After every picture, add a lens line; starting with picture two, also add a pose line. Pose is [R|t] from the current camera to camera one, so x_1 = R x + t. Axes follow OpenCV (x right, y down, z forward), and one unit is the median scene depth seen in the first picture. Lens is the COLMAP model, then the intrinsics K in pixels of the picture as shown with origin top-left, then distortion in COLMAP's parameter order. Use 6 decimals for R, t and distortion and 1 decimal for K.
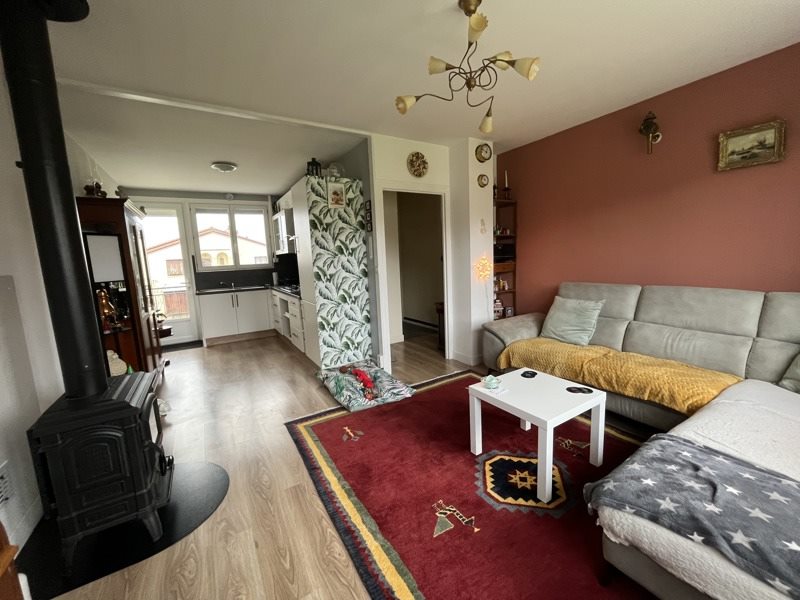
lens RADIAL K [[324.1, 0, 400.2], [0, 324.1, 296.2], [0, 0, 1]] dist [0.001361, 0.000105]
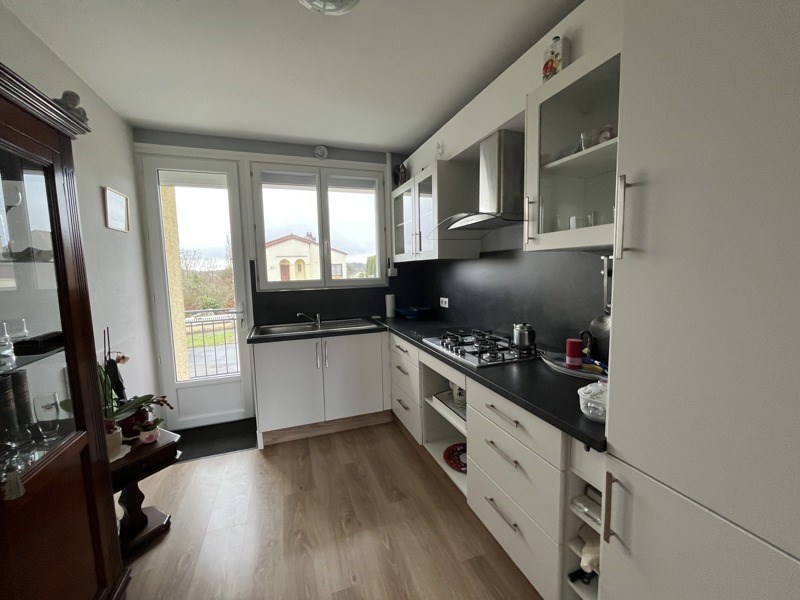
lens RADIAL K [[324.1, 0, 401.0], [0, 324.1, 300.8], [0, 0, 1]] dist [0.001361, 0.000105]
pose [[0.973081, 0.038777, -0.227180, -0.261913], [-0.043178, 0.998963, -0.014432, -0.060153], [0.226384, 0.023853, 0.973746, 0.506000]]
